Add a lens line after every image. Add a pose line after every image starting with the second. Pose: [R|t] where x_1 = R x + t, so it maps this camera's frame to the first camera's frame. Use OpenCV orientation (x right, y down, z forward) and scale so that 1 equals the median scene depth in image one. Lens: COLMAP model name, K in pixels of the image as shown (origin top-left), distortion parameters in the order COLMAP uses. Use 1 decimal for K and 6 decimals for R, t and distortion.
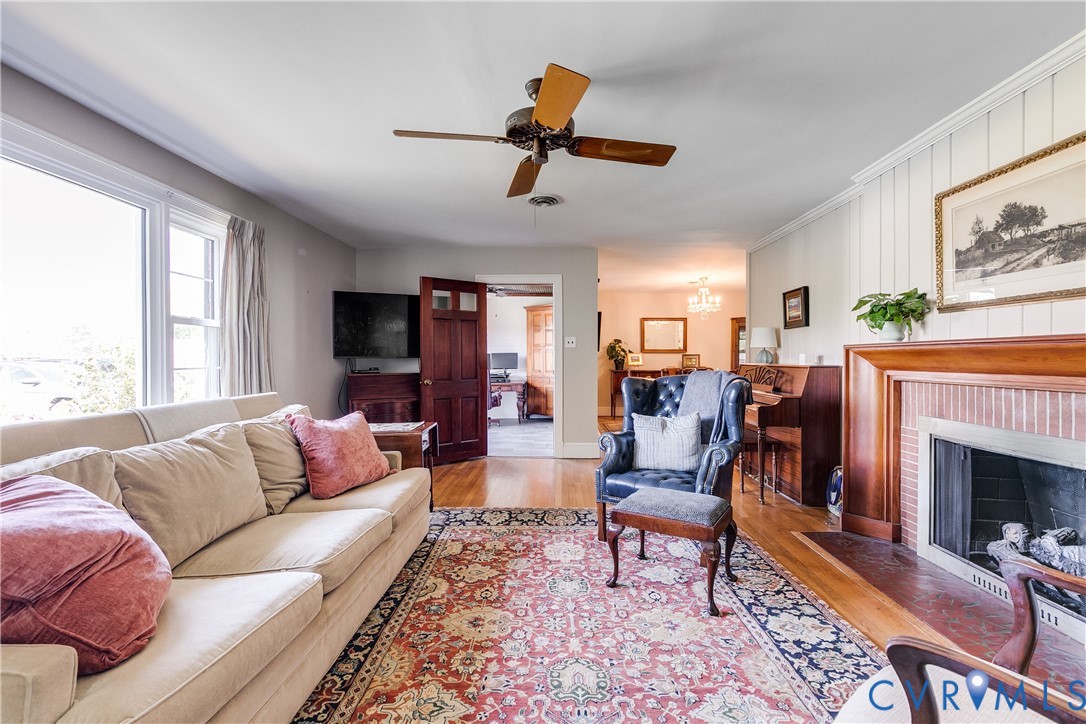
lens RADIAL K [[489.9, 0, 537.8], [0, 489.9, 362.1], [0, 0, 1]] dist [0.007446, -0.001967]
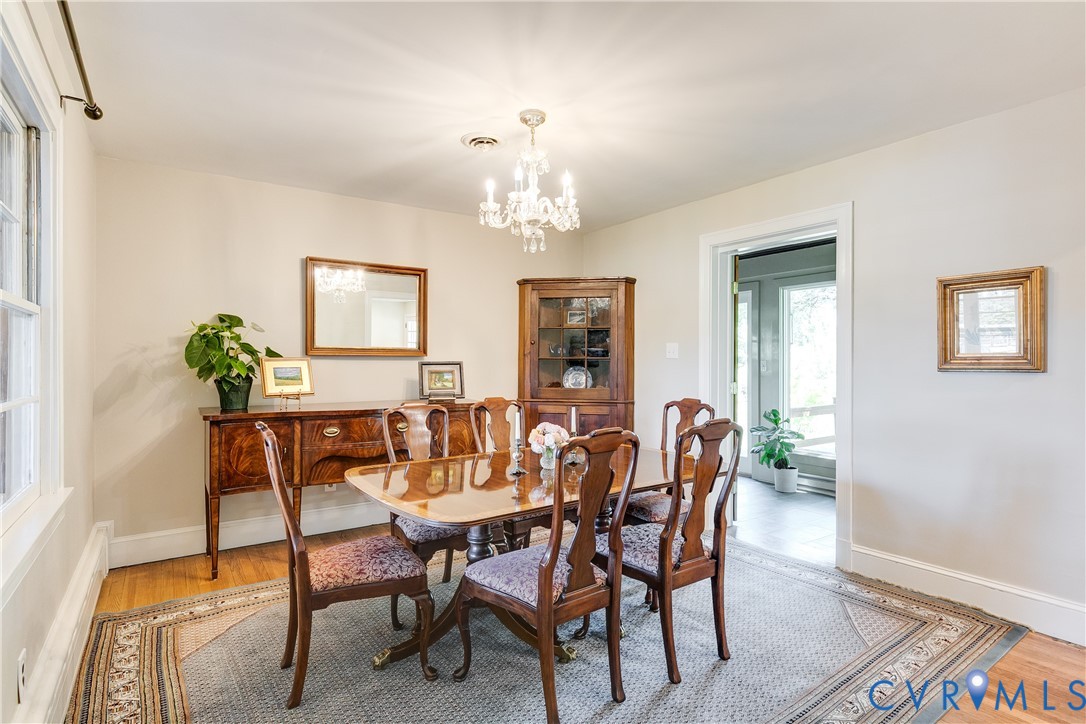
lens RADIAL K [[563.1, 0, 536.6], [0, 563.1, 367.1], [0, 0, 1]] dist [-0.002592, 0.000216]
pose [[0.805493, -0.003479, 0.592595, 0.398809], [0.006430, 0.999975, -0.002870, -0.036107], [-0.592571, 0.006122, 0.805495, 2.176877]]
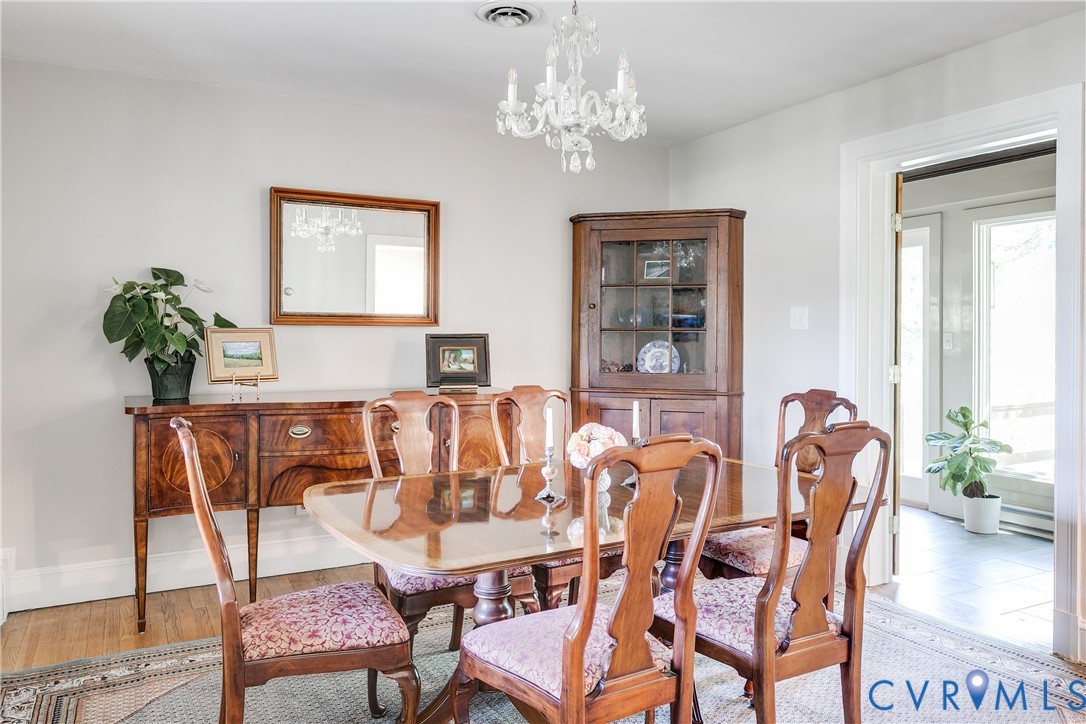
lens RADIAL K [[797.4, 0, 530.9], [0, 797.4, 344.9], [0, 0, 1]] dist [-0.008087, 0.004225]
pose [[0.866016, -0.003158, 0.500006, 0.462888], [0.004132, 0.999991, -0.000841, -0.034010], [-0.499999, 0.002794, 0.866021, 2.180186]]
